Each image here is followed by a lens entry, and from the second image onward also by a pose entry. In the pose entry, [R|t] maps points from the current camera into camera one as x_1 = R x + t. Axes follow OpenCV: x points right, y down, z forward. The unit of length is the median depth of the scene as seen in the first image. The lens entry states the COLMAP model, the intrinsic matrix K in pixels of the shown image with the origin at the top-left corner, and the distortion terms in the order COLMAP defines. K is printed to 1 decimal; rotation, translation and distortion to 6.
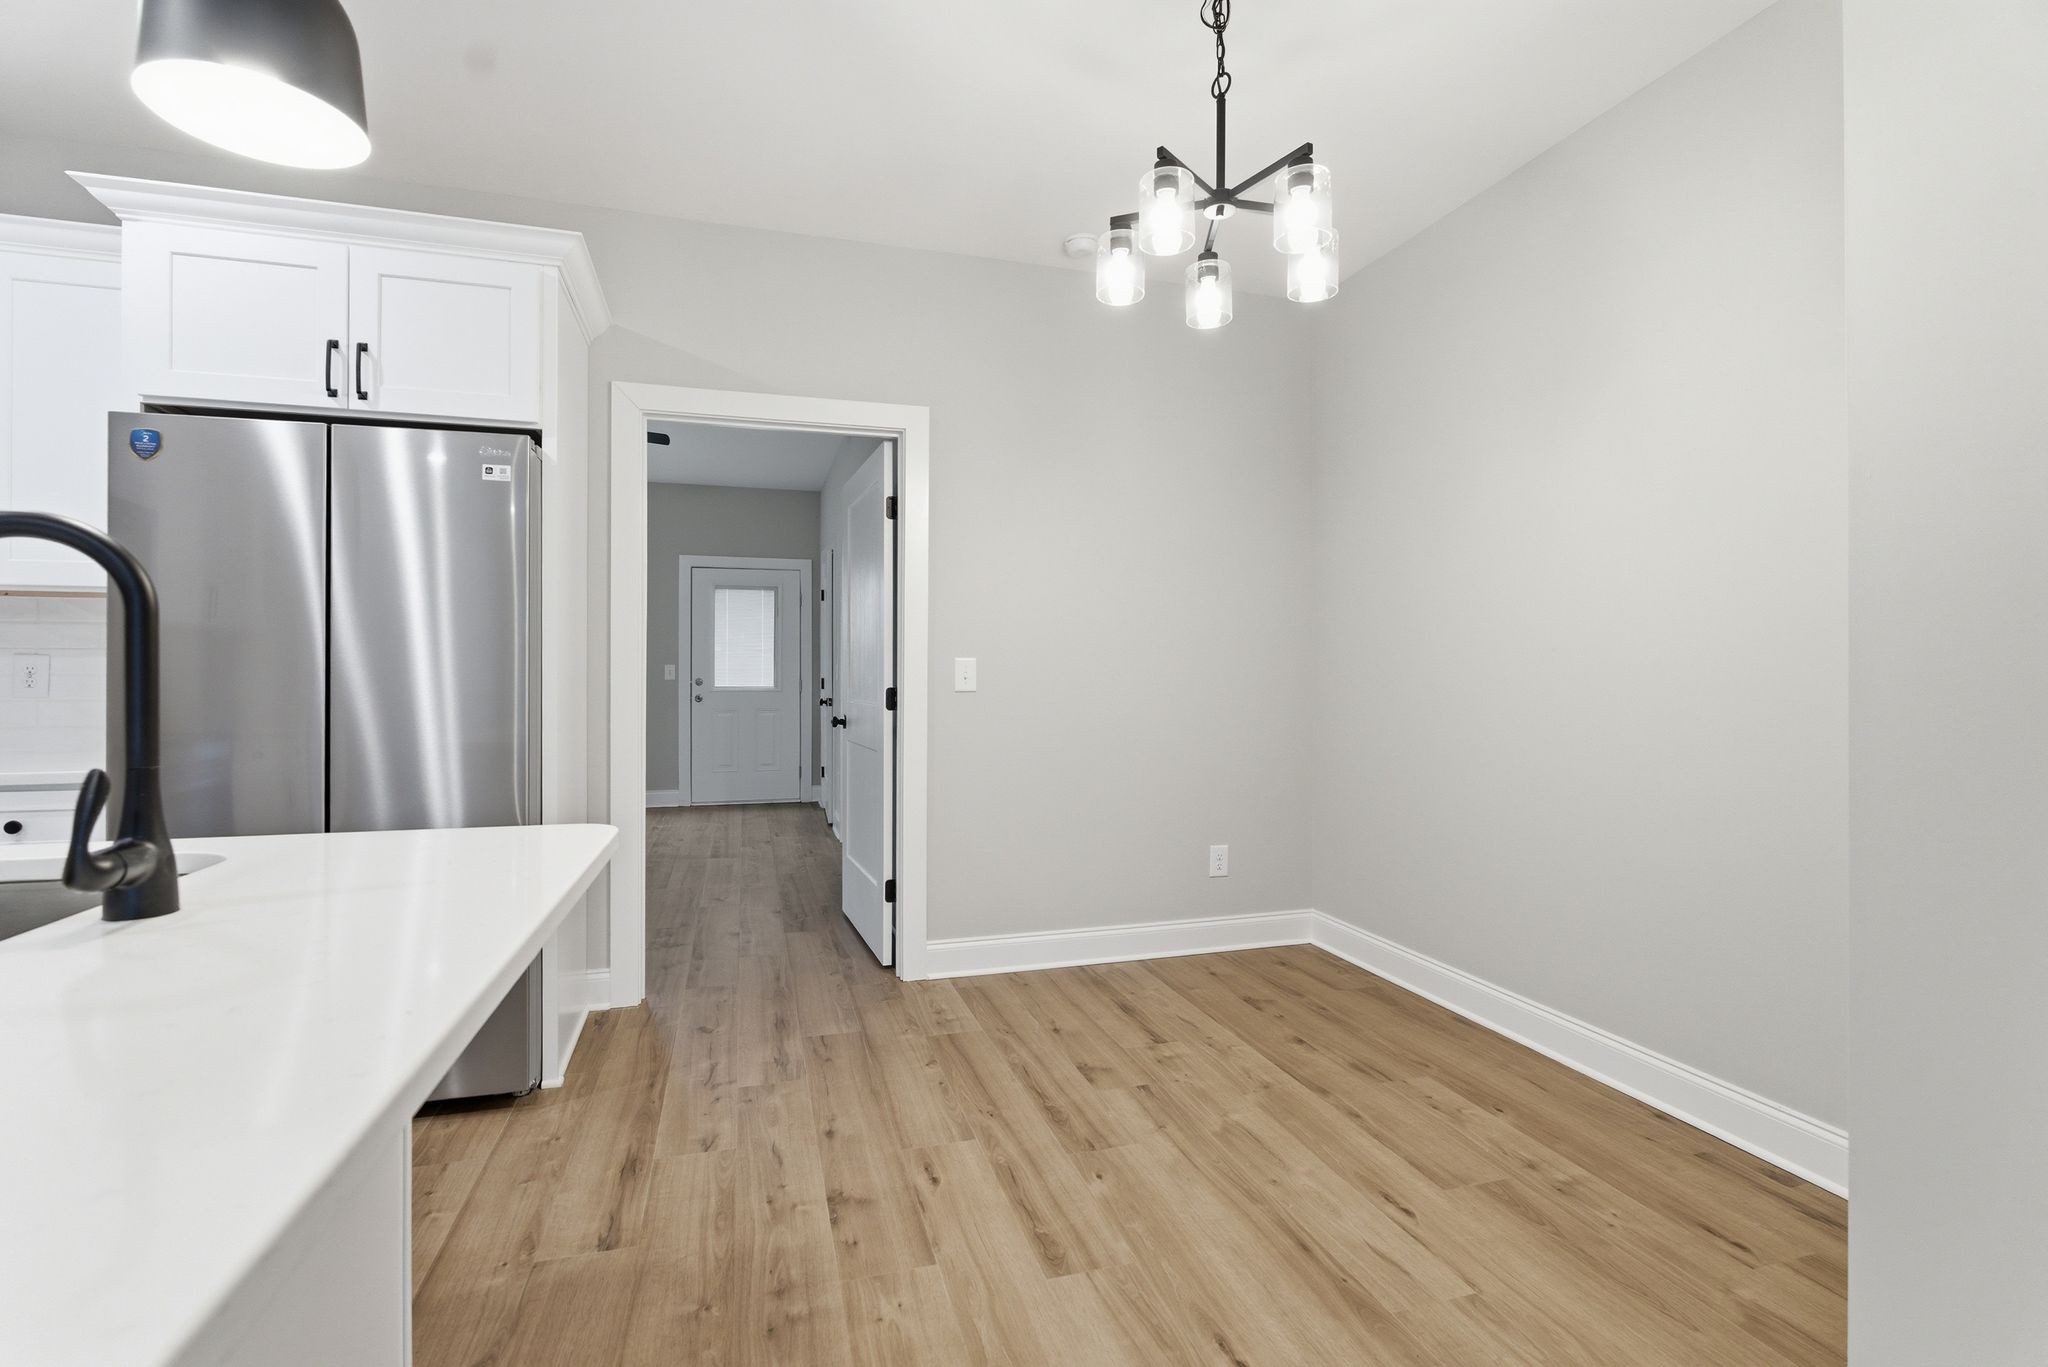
lens RADIAL K [[920.7, 0, 1015.0], [0, 920.7, 688.2], [0, 0, 1]] dist [-0.006468, 0.001102]
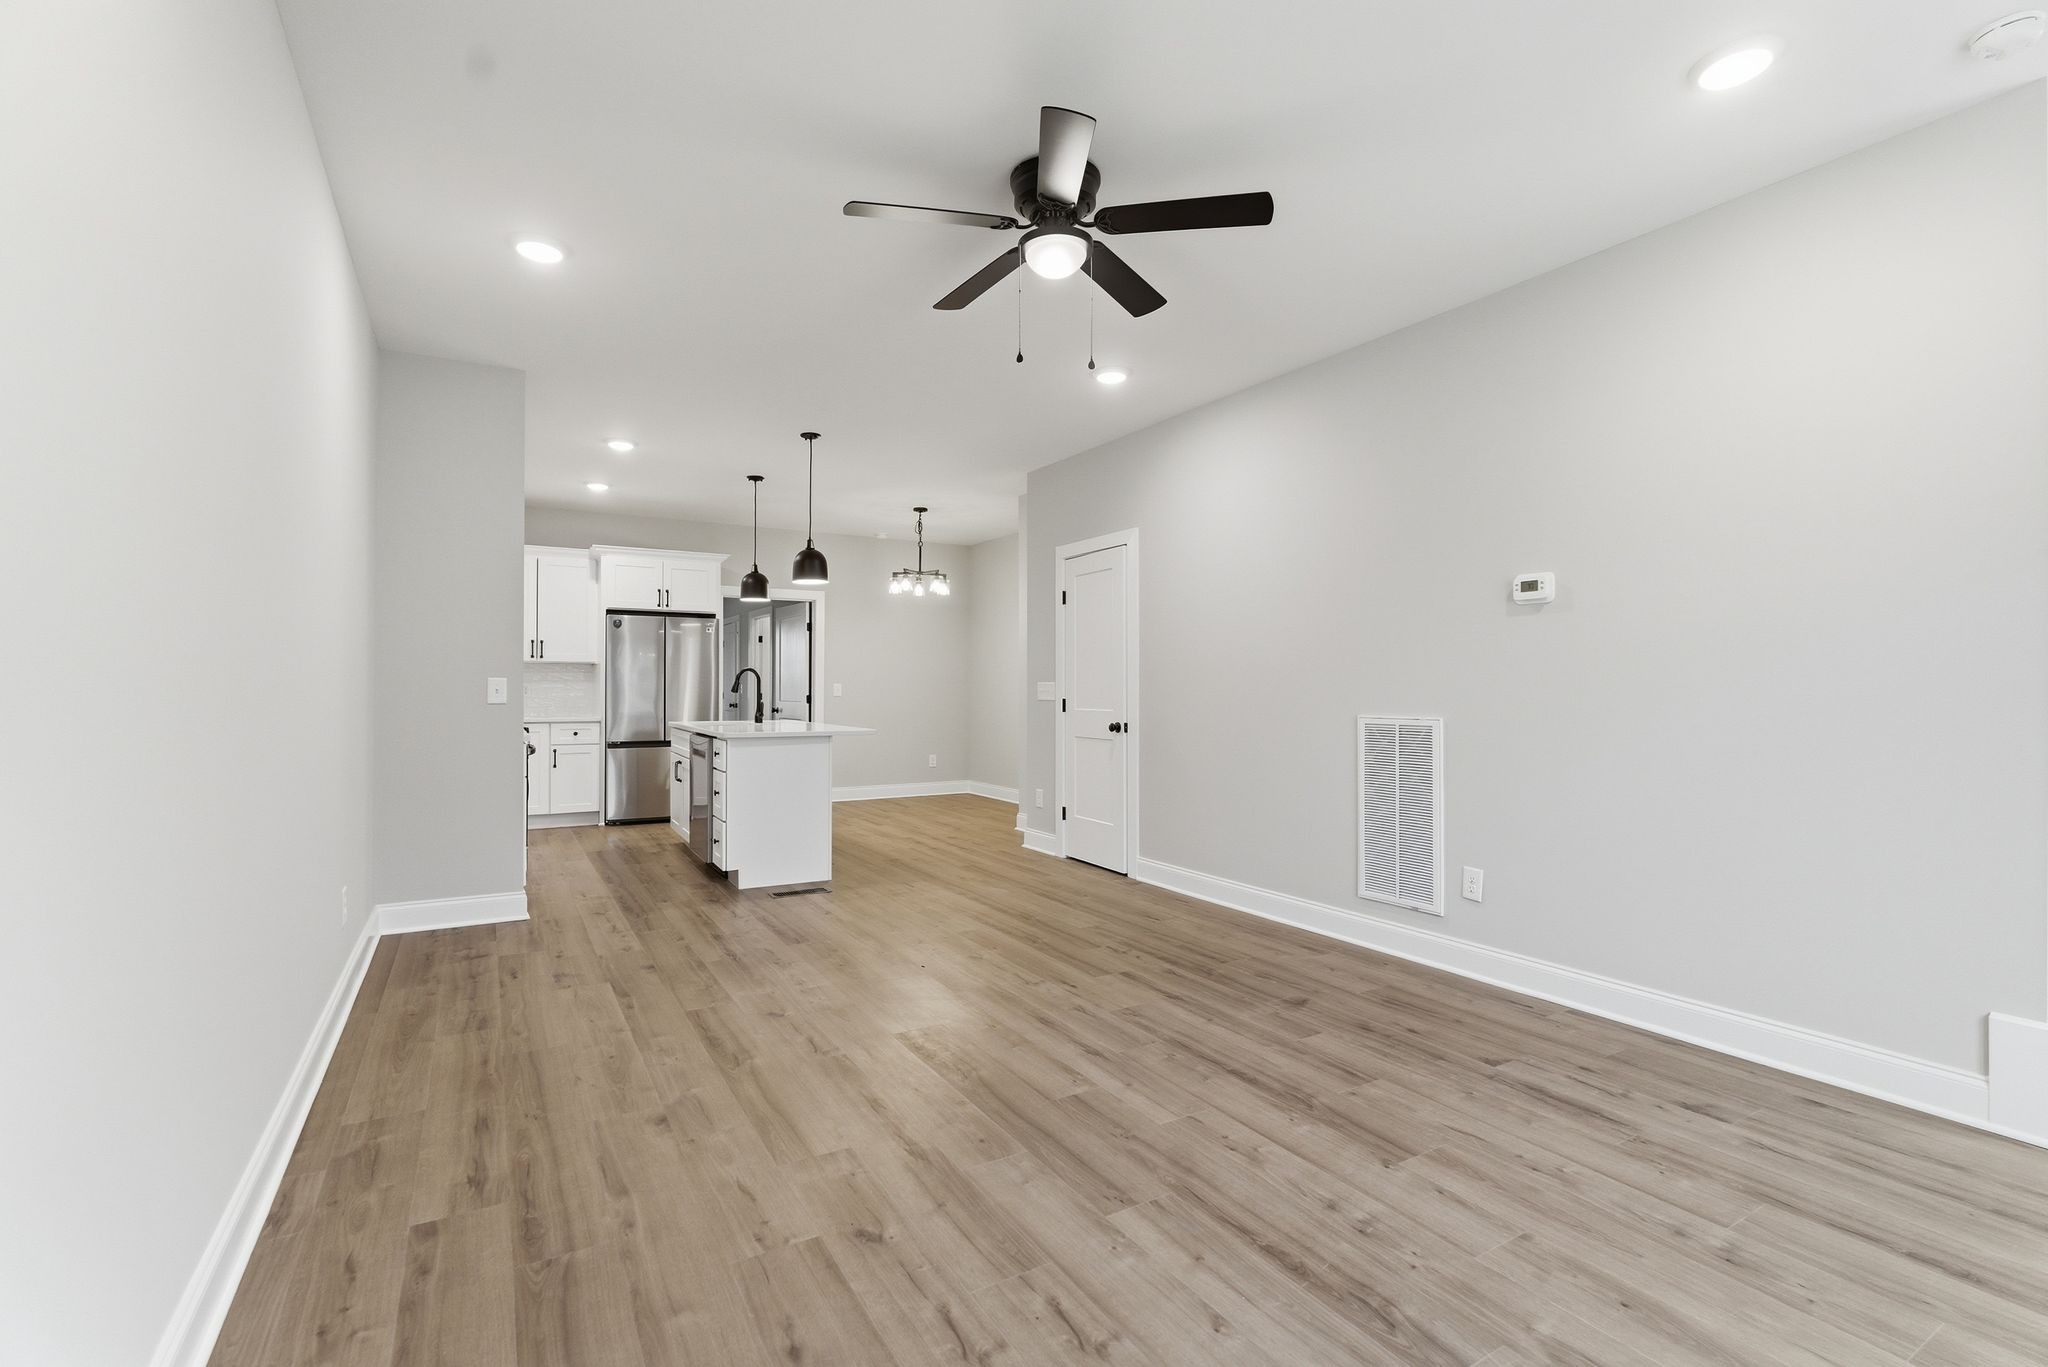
lens RADIAL K [[903.0, 0, 1016.6], [0, 903.0, 684.9], [0, 0, 1]] dist [-0.004392, -0.000097]
pose [[0.969686, 0.000842, 0.244354, -0.212542], [0.005616, 0.999653, -0.025729, 0.043464], [-0.244291, 0.026322, 0.969345, -1.807644]]
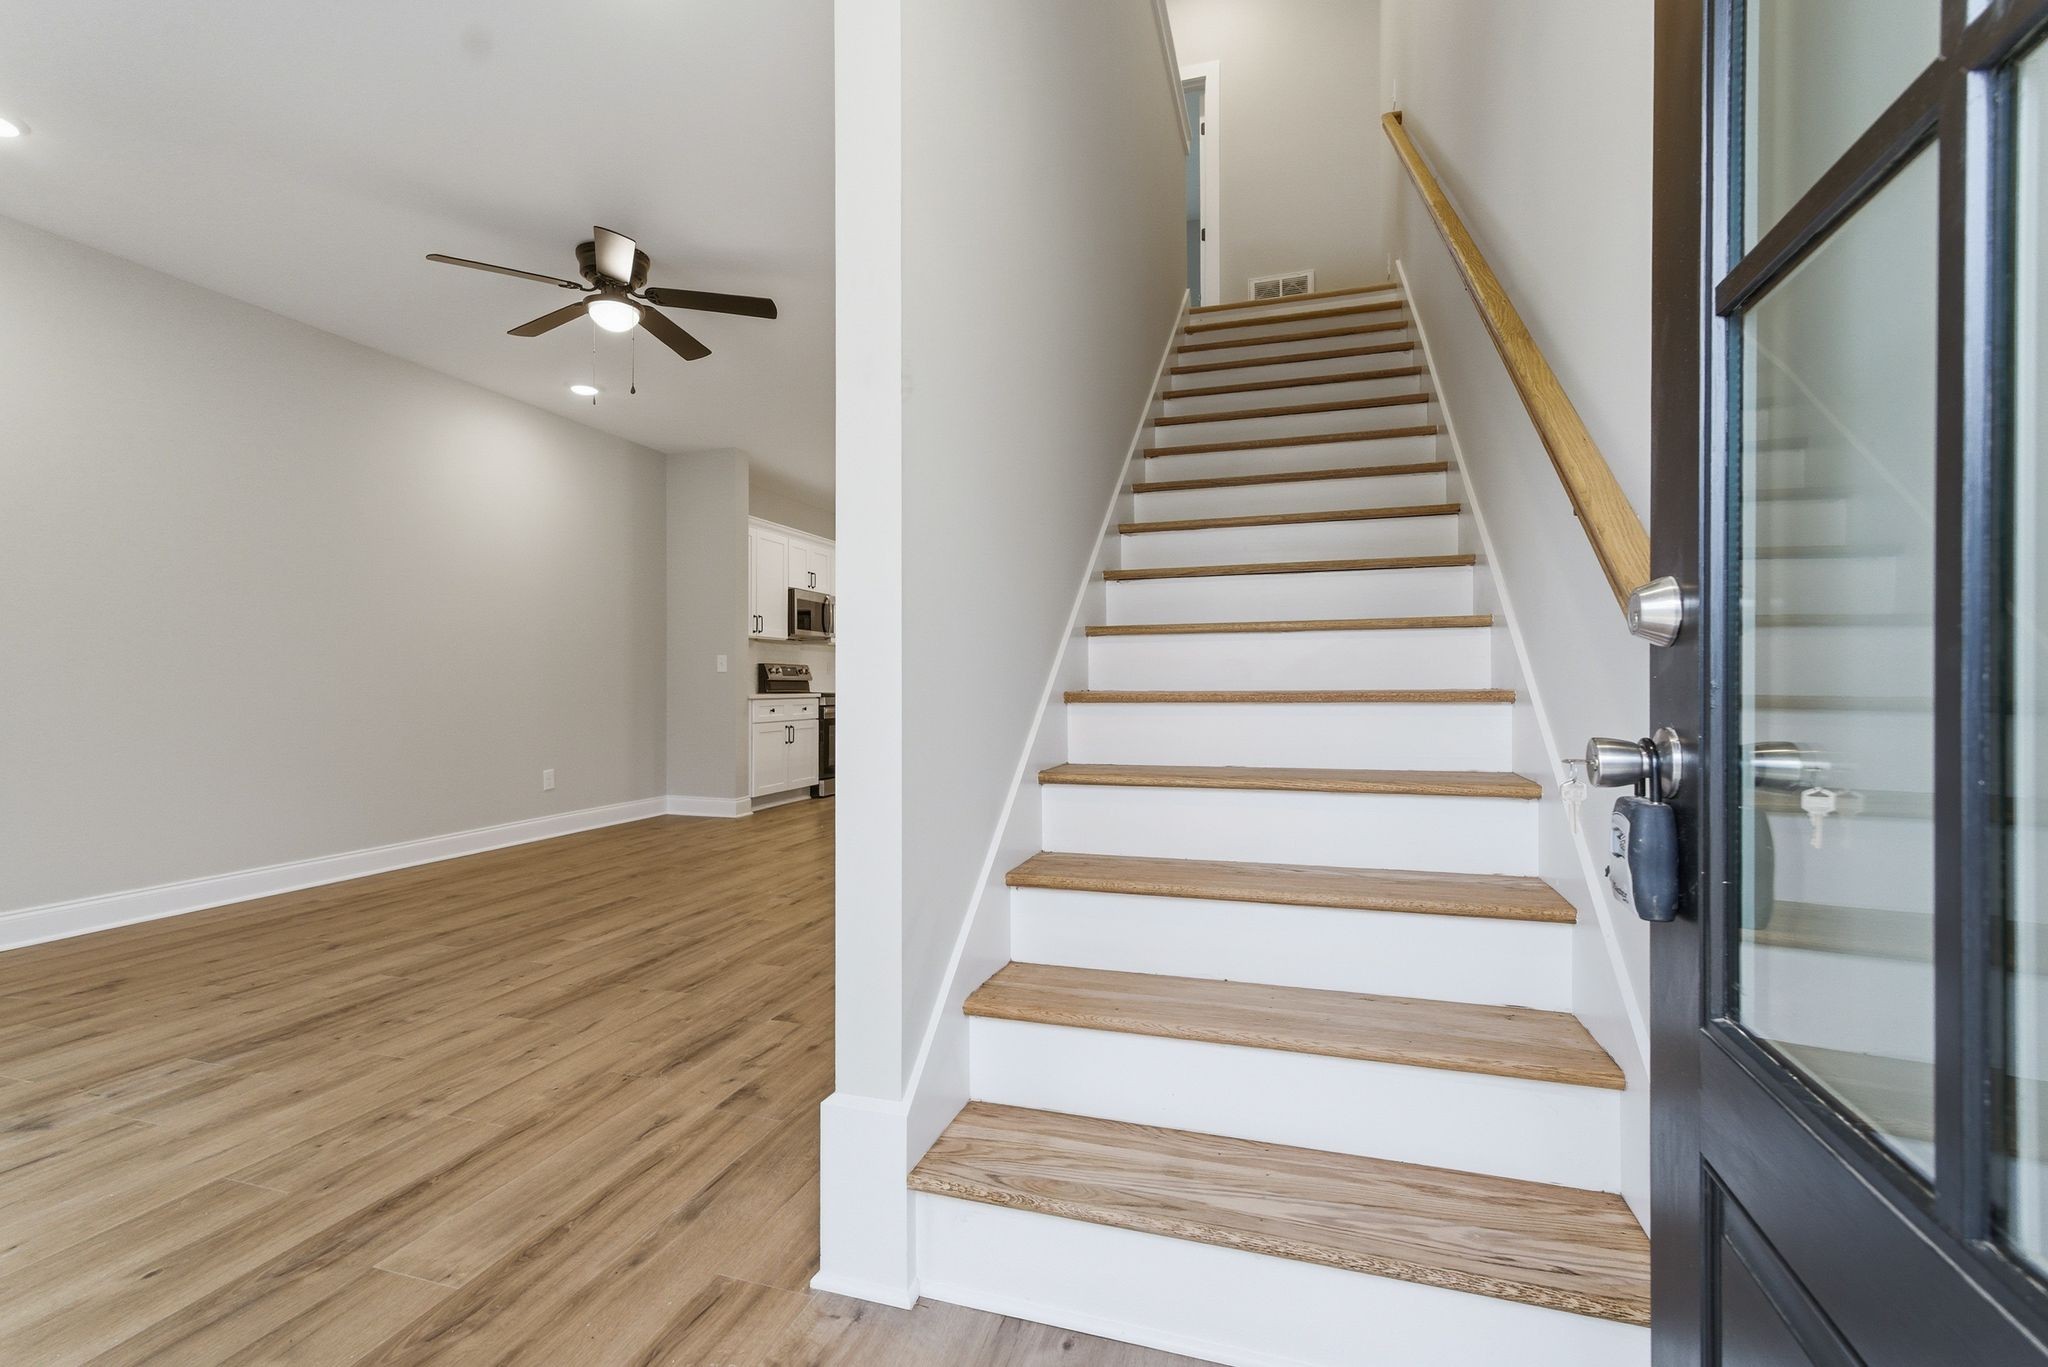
lens RADIAL K [[916.4, 0, 1024.0], [0, 916.4, 683.5], [0, 0, 1]] dist [0.003521, 0.001038]
pose [[0.833776, -0.001281, -0.552101, 1.093931], [-0.012843, 0.999682, -0.021715, 0.094592], [0.551953, 0.025196, 0.833495, -1.658823]]
